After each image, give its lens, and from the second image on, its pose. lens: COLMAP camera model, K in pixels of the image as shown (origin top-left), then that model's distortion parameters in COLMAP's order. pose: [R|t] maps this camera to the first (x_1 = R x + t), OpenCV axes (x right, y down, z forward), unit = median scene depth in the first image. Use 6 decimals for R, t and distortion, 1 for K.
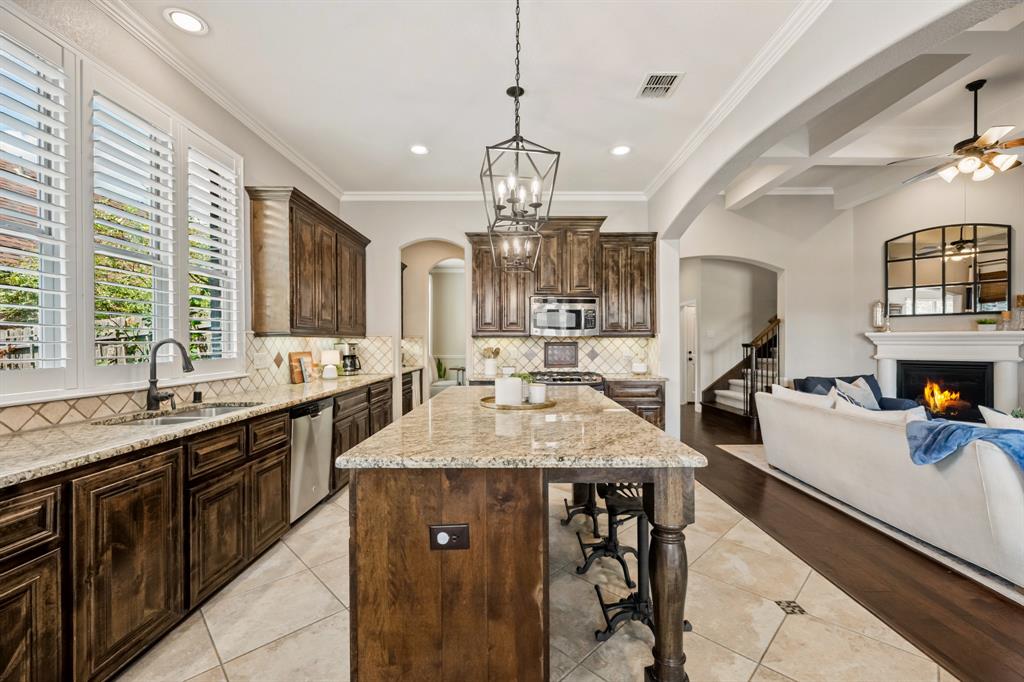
lens RADIAL K [[425.2, 0, 514.9], [0, 425.2, 343.6], [0, 0, 1]] dist [0.000352, 0.000168]
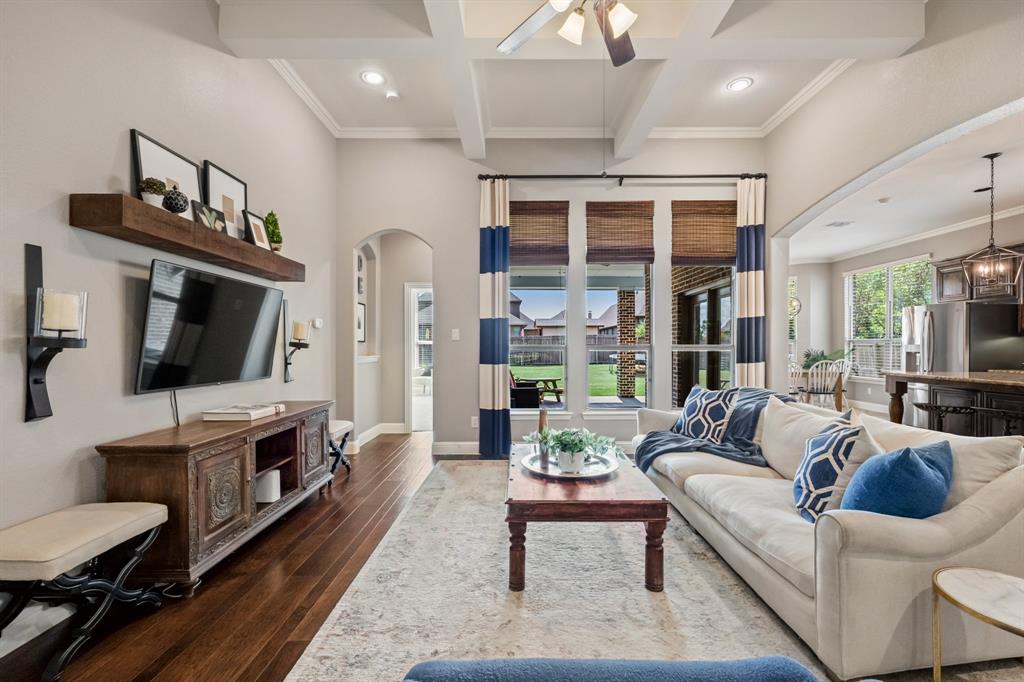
lens RADIAL K [[425.2, 0, 514.9], [0, 425.2, 343.6], [0, 0, 1]] dist [0.000352, 0.000168]
pose [[-0.999985, 0.001277, -0.005338, 1.198528], [0.001287, 0.999997, -0.001833, 0.011832], [0.005335, -0.001840, -0.999984, 1.539425]]
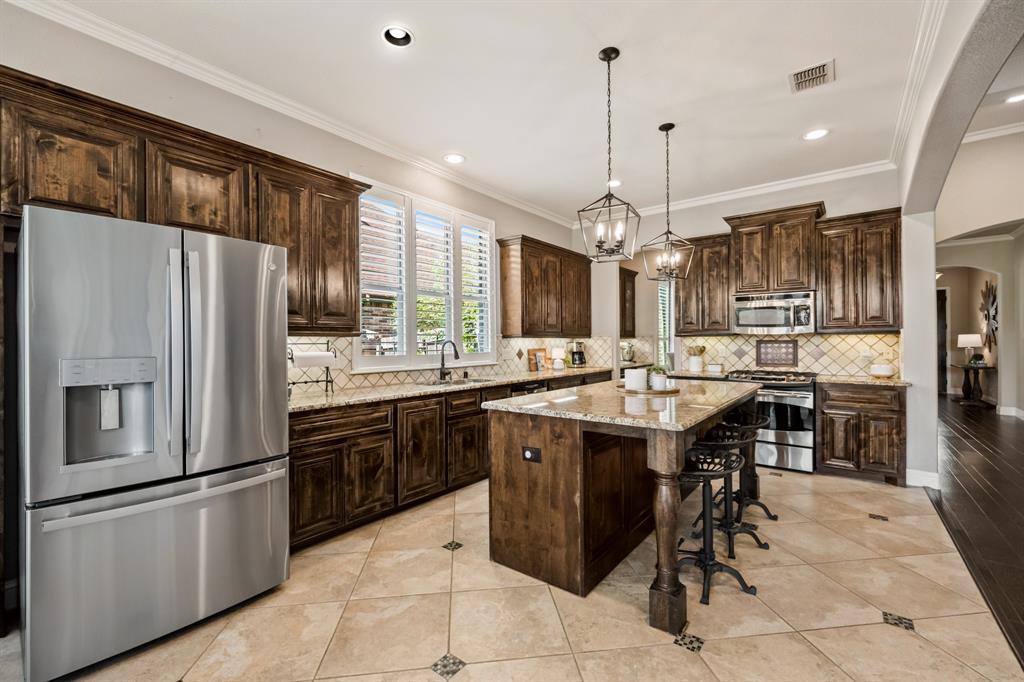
lens RADIAL K [[425.2, 0, 514.9], [0, 425.2, 343.6], [0, 0, 1]] dist [0.000352, 0.000168]
pose [[0.792365, -0.001518, -0.610045, 0.294427], [0.003558, 0.999991, 0.002132, 0.000172], [0.610037, -0.003860, 0.792364, -0.141575]]
